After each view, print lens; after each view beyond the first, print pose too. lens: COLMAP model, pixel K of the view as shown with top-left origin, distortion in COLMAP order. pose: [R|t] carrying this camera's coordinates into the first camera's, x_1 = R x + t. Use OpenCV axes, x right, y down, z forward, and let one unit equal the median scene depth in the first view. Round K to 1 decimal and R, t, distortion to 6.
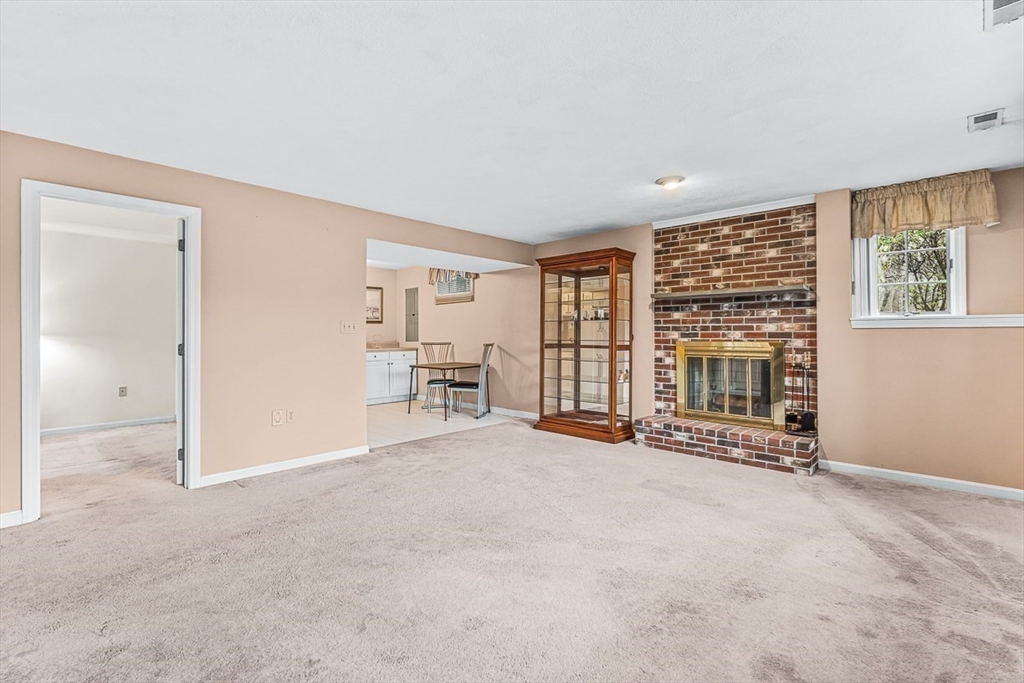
lens RADIAL K [[455.2, 0, 511.4], [0, 455.2, 332.3], [0, 0, 1]] dist [-0.003701, 0.001281]
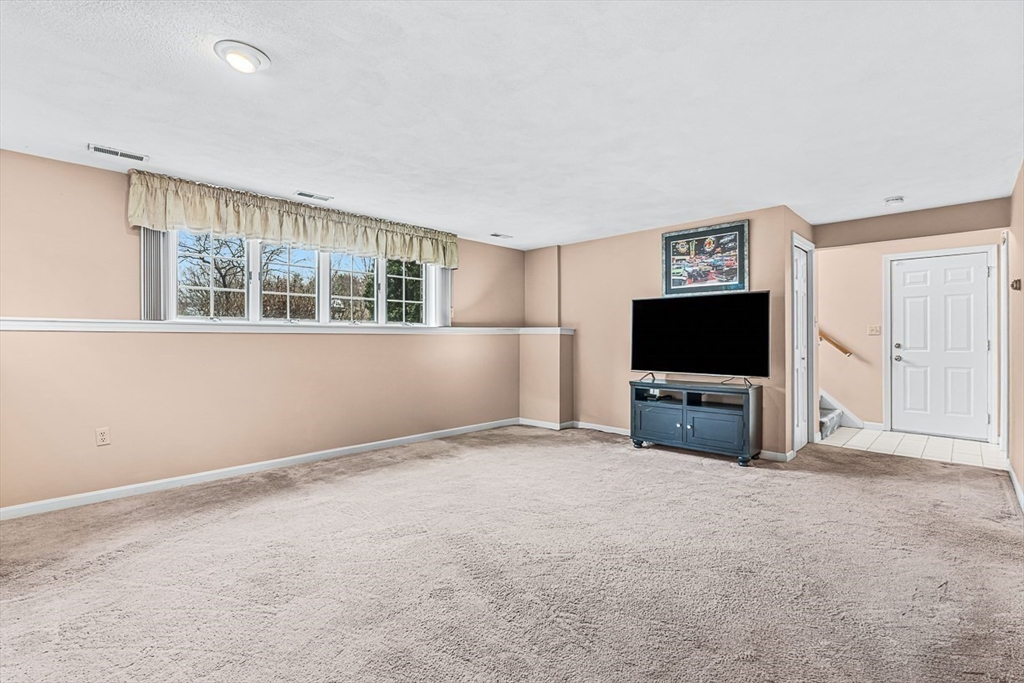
lens RADIAL K [[455.2, 0, 513.0], [0, 455.2, 340.5], [0, 0, 1]] dist [-0.003701, 0.001281]
pose [[-0.999734, -0.002032, 0.022984, 0.009843], [-0.002025, 0.999998, 0.000342, 0.005220], [-0.022984, 0.000295, -0.999736, 1.224218]]
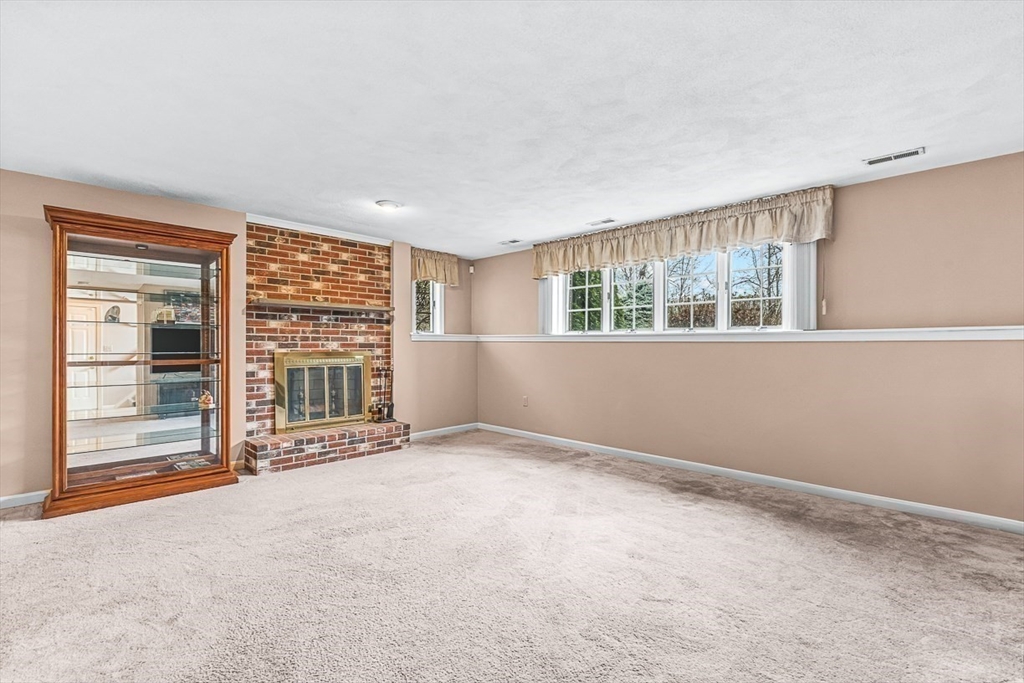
lens RADIAL K [[455.2, 0, 511.8], [0, 455.2, 345.7], [0, 0, 1]] dist [-0.003701, 0.001281]
pose [[0.021522, -0.002489, 0.999765, -0.589760], [-0.008030, 0.999964, 0.002663, 0.000338], [-0.999736, -0.008085, 0.021501, 0.540210]]
